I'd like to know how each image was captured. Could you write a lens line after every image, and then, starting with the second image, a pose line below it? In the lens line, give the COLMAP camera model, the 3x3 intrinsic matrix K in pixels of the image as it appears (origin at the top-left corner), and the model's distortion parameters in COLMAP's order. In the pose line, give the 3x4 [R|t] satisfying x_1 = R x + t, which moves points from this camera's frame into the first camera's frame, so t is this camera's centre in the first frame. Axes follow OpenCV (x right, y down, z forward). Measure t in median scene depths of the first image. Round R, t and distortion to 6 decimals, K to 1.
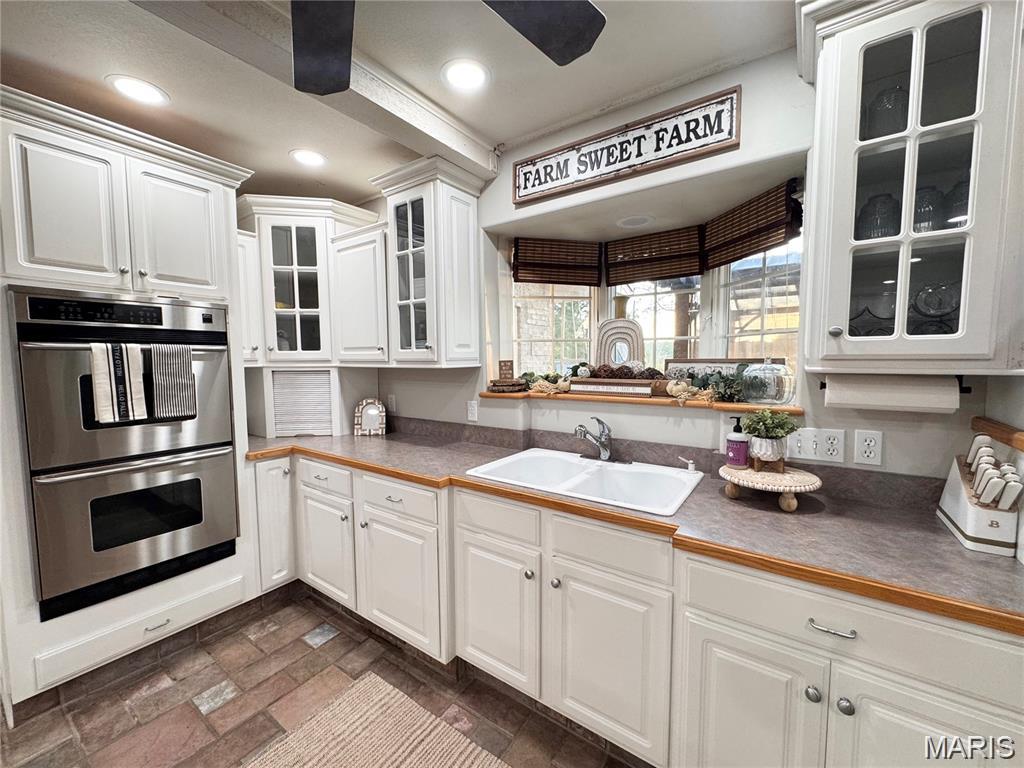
lens RADIAL K [[408.1, 0, 512.0], [0, 408.1, 384.0], [0, 0, 1]] dist [-0.000282, -0.000041]
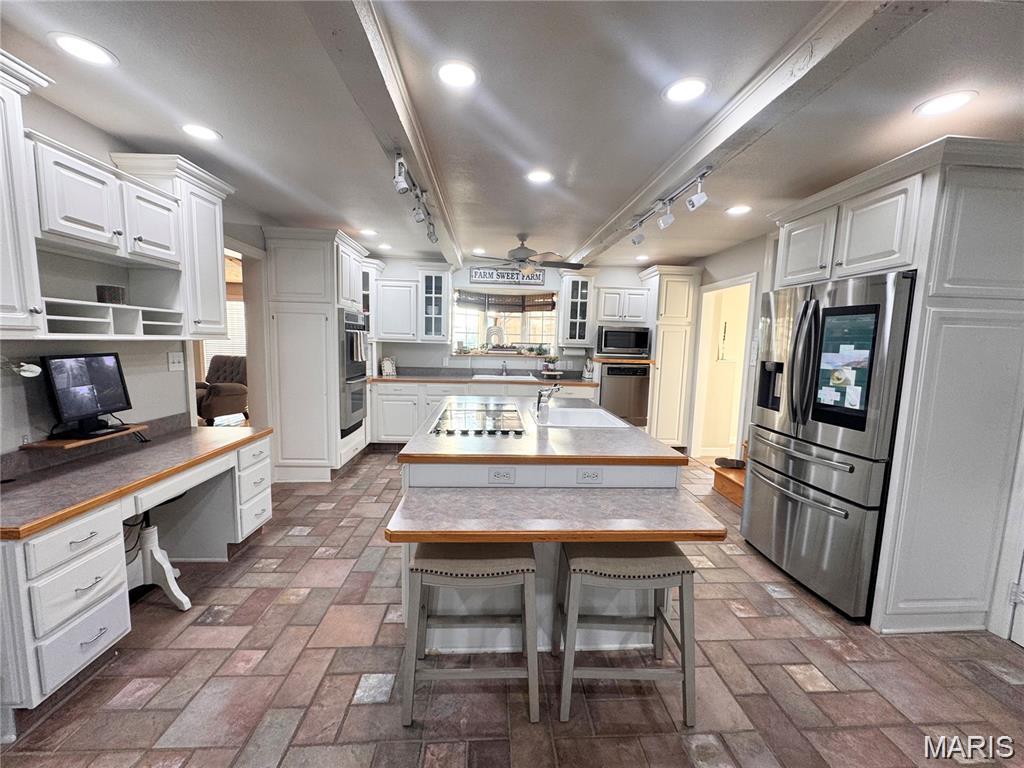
lens RADIAL K [[408.1, 0, 512.0], [0, 408.1, 384.0], [0, 0, 1]] dist [-0.000282, -0.000041]
pose [[0.788019, -0.035832, 0.614607, -1.609849], [0.006778, 0.998749, 0.049538, 0.101193], [-0.615613, -0.034872, 0.787276, -1.432622]]
